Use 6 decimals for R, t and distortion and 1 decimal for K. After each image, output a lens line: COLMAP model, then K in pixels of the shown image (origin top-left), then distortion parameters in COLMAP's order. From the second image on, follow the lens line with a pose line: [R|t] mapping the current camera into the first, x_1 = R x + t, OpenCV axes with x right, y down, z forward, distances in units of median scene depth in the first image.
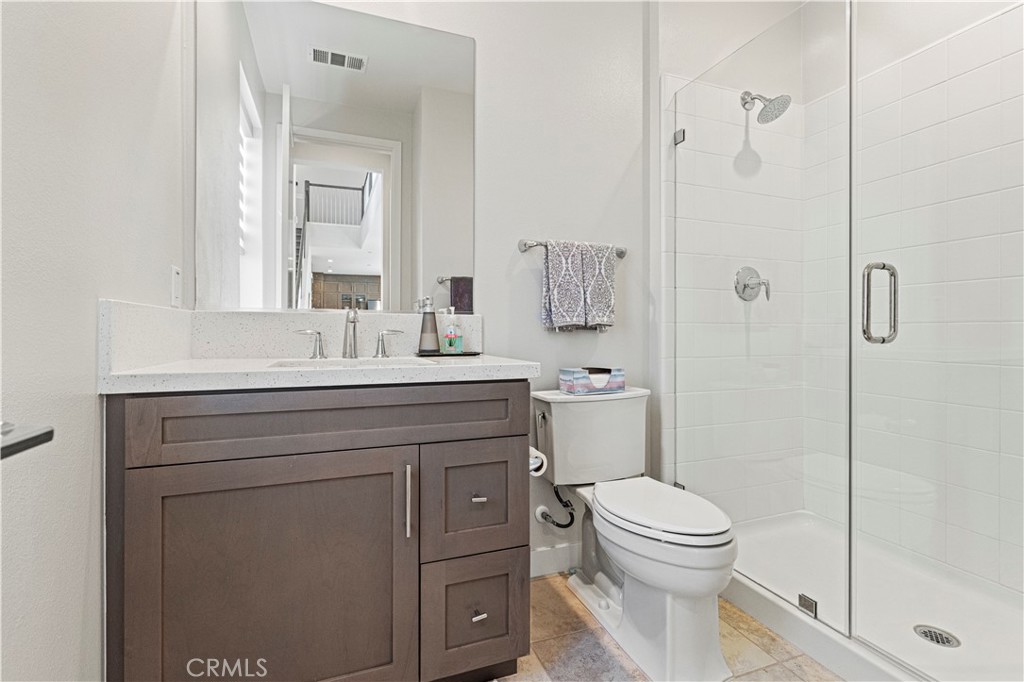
lens RADIAL K [[434.5, 0, 512.0], [0, 434.5, 341.0], [0, 0, 1]] dist [0.000498, 0.000046]
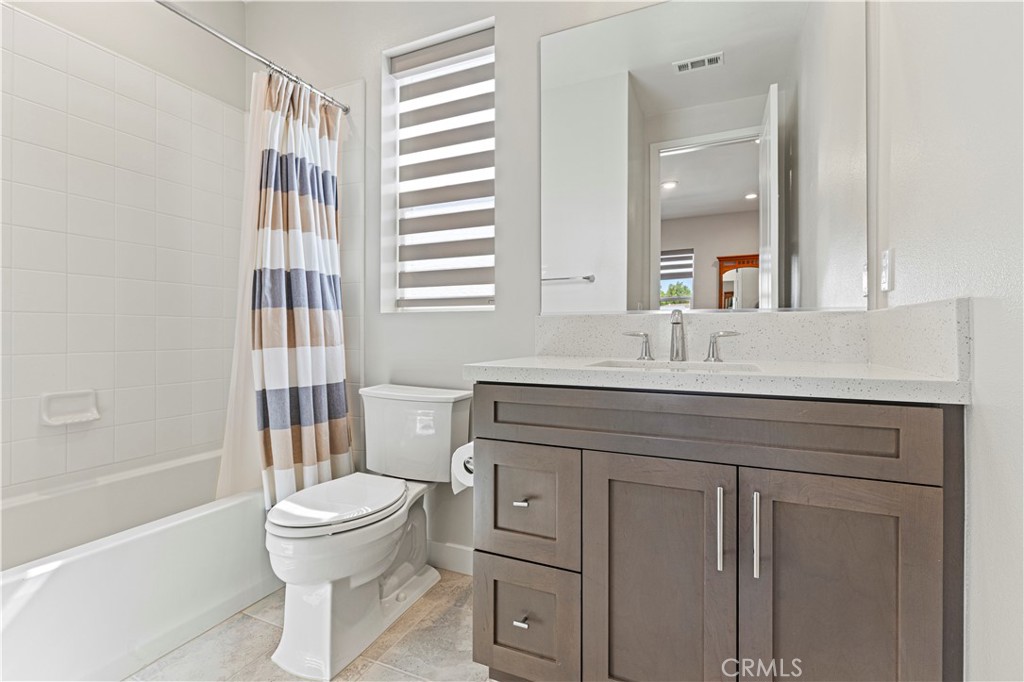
lens RADIAL K [[464.7, 0, 512.0], [0, 464.7, 341.0], [0, 0, 1]] dist [-0.000475, -0.000006]
pose [[0.679378, 0.008625, -0.733738, 0.128502], [-0.012242, 0.999925, 0.000418, -0.000303], [0.733686, 0.008699, 0.679433, 0.052772]]
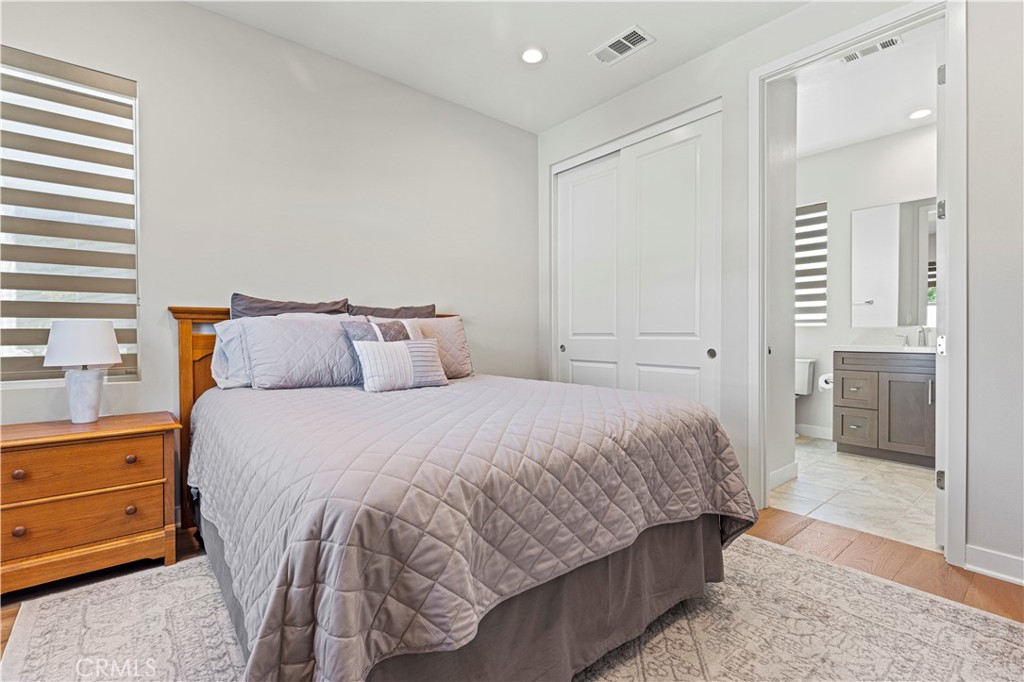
lens RADIAL K [[464.7, 0, 512.0], [0, 464.7, 341.0], [0, 0, 1]] dist [-0.000475, -0.000006]
pose [[0.289293, 0.011751, -0.957168, 1.538124], [-0.019519, 0.999789, 0.006375, 0.041633], [0.957041, 0.016838, 0.289462, -2.067093]]
